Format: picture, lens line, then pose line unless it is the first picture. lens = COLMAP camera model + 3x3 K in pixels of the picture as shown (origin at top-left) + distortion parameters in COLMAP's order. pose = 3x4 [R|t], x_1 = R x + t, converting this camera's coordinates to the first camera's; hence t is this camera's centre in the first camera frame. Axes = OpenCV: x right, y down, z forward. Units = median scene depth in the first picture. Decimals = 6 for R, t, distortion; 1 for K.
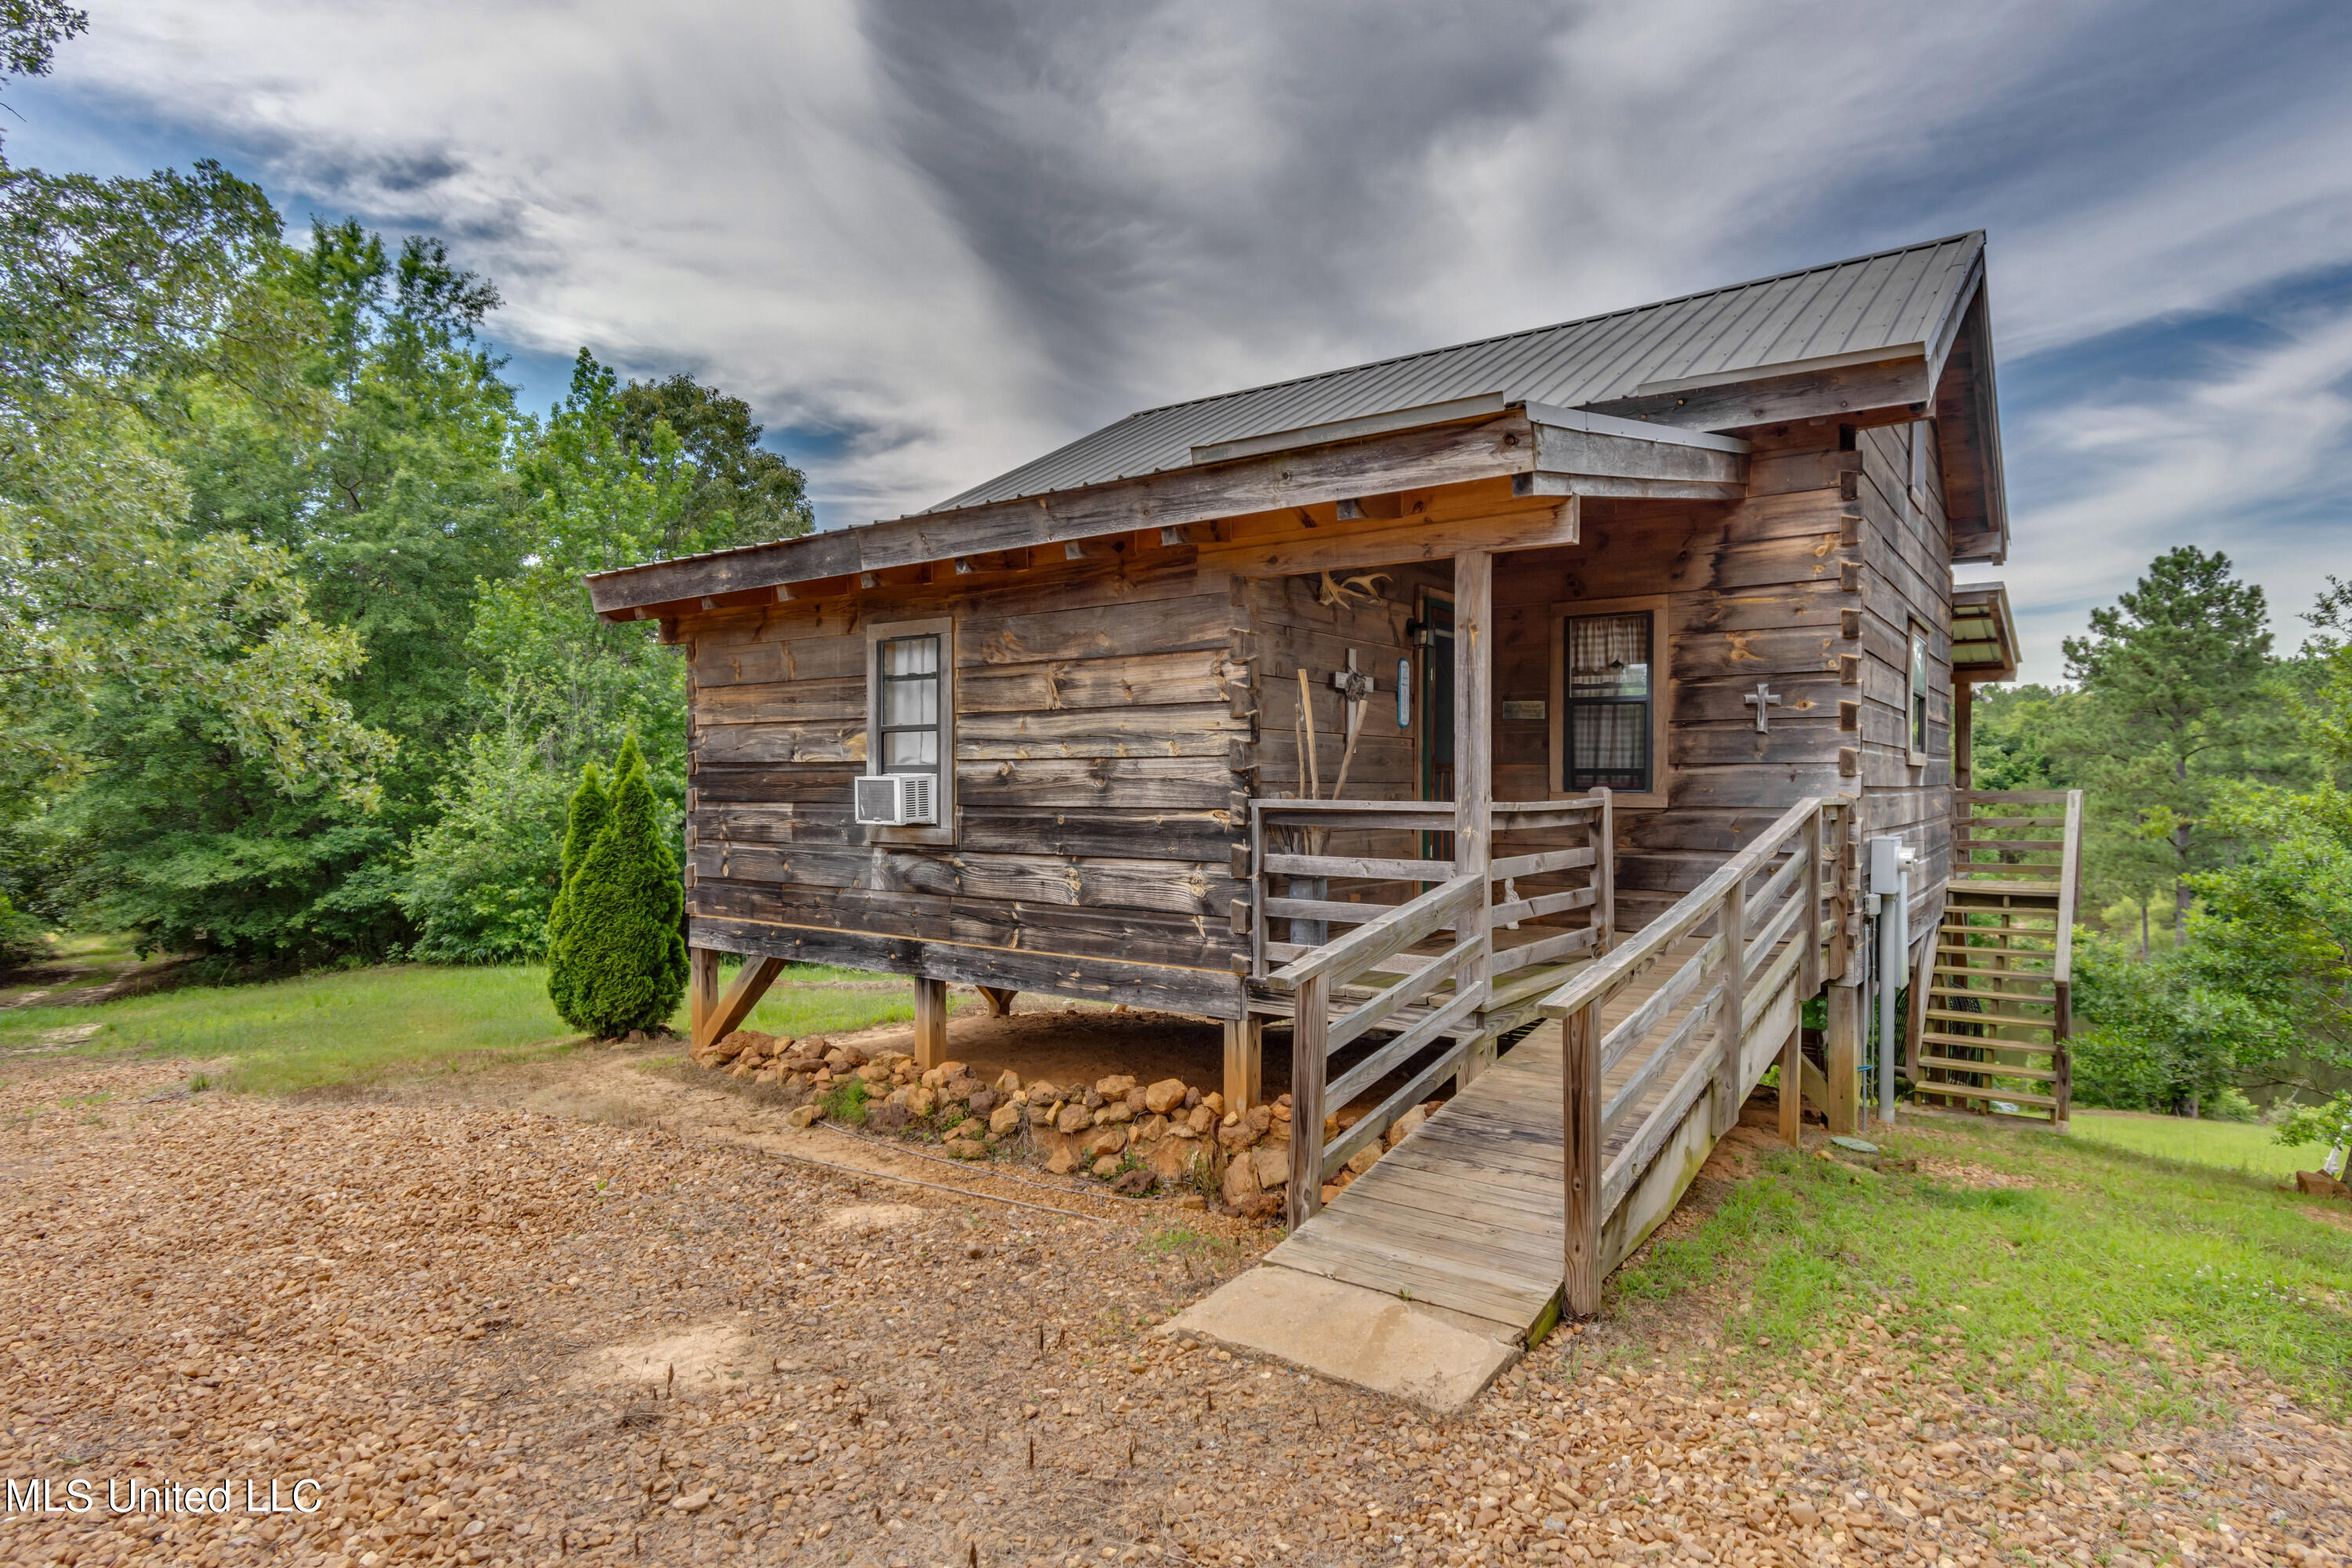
lens RADIAL K [[1290.3, 0, 1181.5], [0, 1290.3, 779.6], [0, 0, 1]] dist [0.001718, -0.000273]
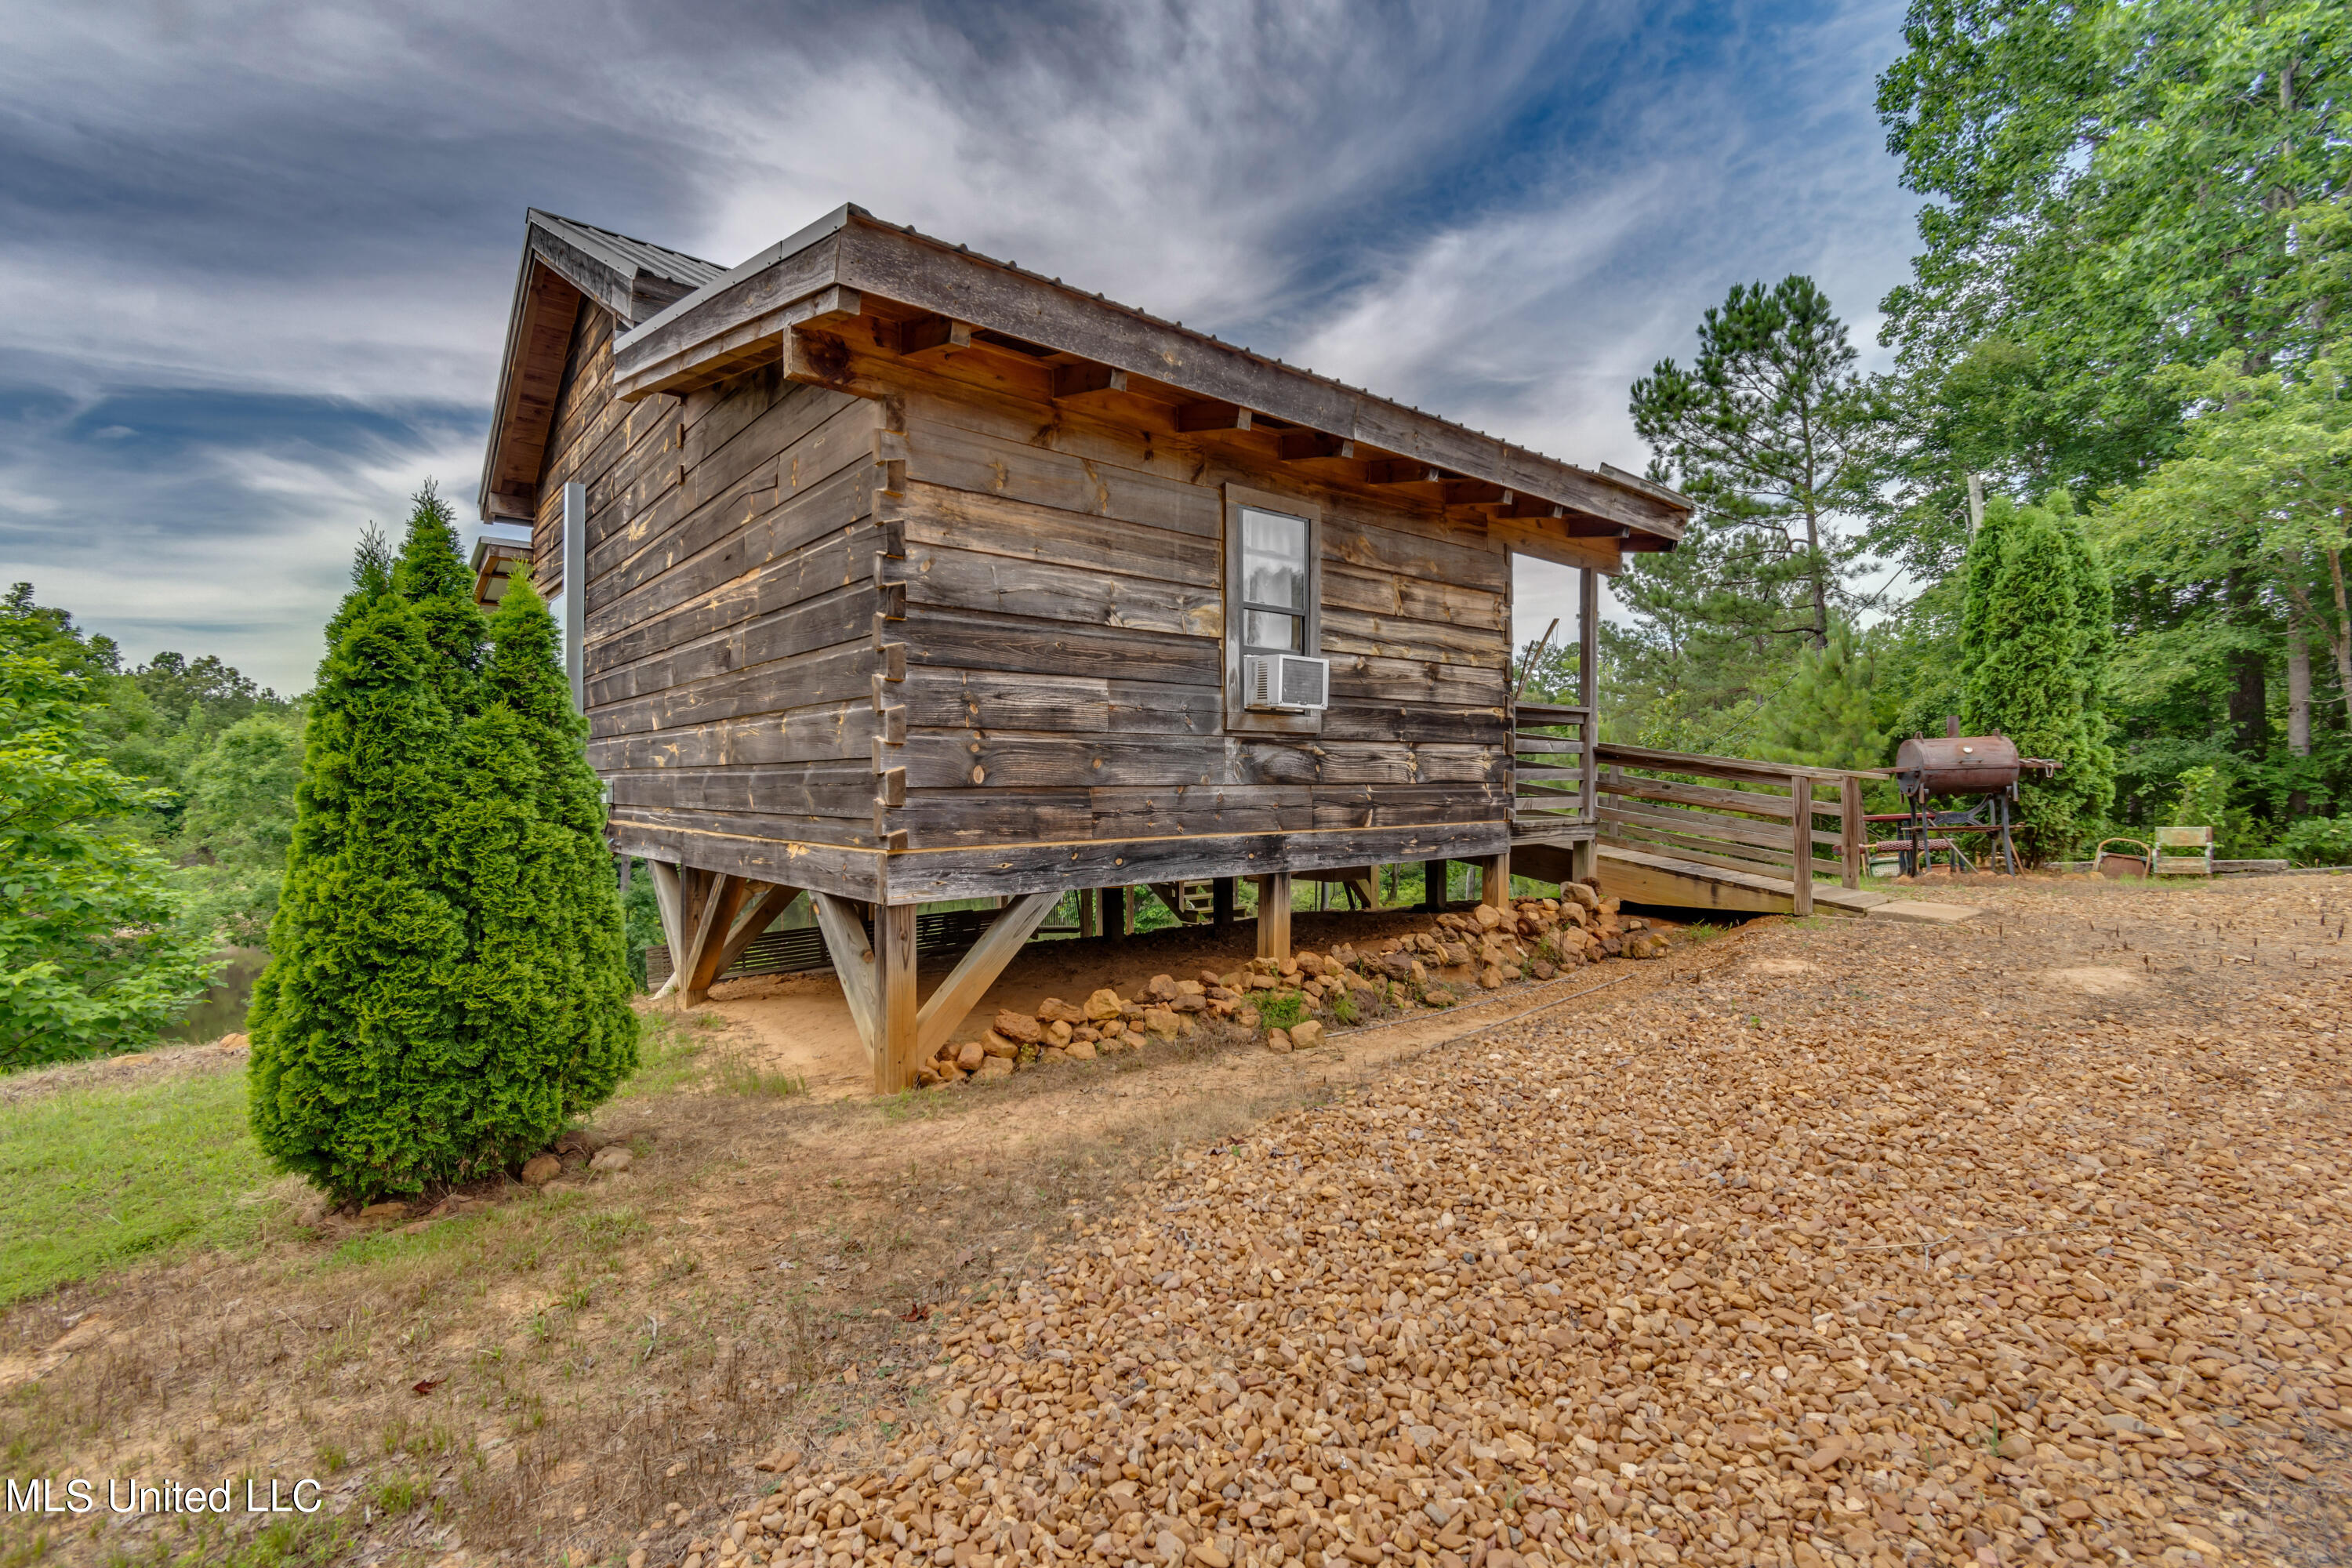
lens RADIAL K [[1046.5, 0, 1176.0], [0, 1046.5, 784.0], [0, 0, 1]] dist [0.001369, 0.000541]
pose [[0.231732, -0.004946, 0.972767, -0.978539], [0.004417, 0.999982, 0.004033, 0.084858], [-0.972770, 0.003362, 0.231750, 0.901705]]
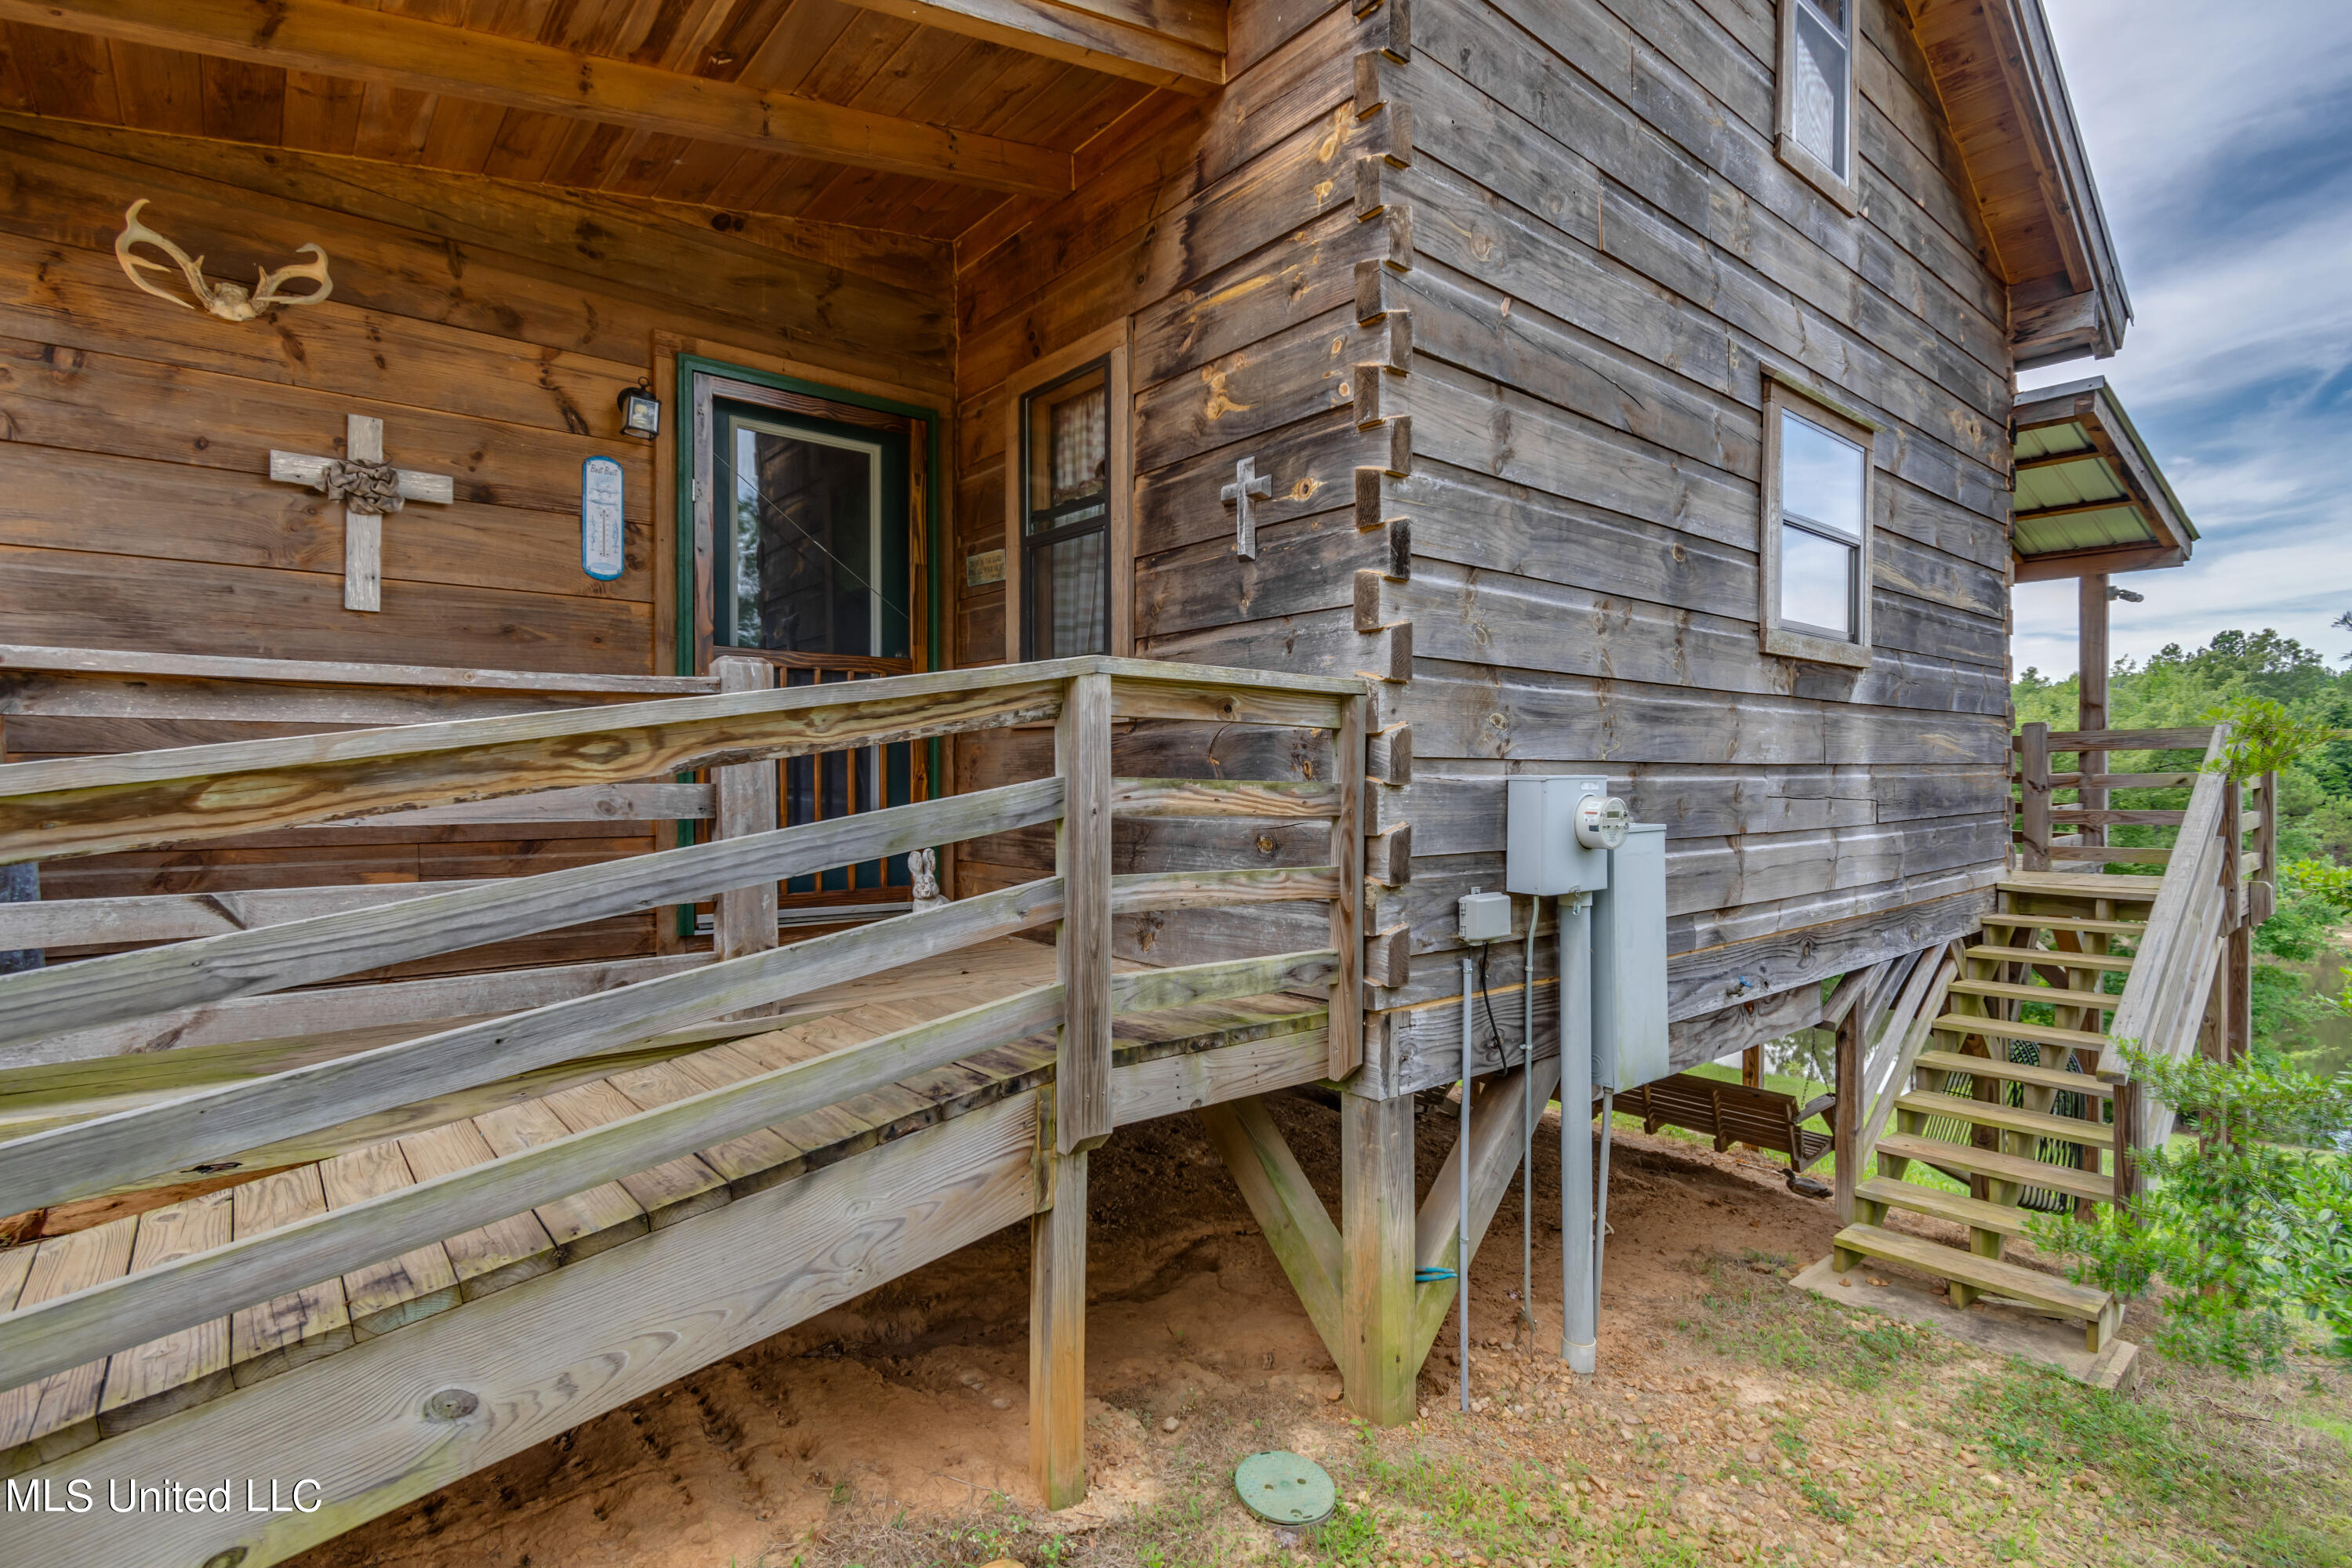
lens RADIAL K [[1076.1, 0, 1179.5], [0, 1076.1, 773.0], [0, 0, 1]] dist [0.003216, 0.000301]
pose [[0.962652, 0.001225, -0.270740, 0.538542], [-0.000284, 0.999994, 0.003517, 0.044030], [0.270742, -0.003308, 0.962646, 0.602506]]
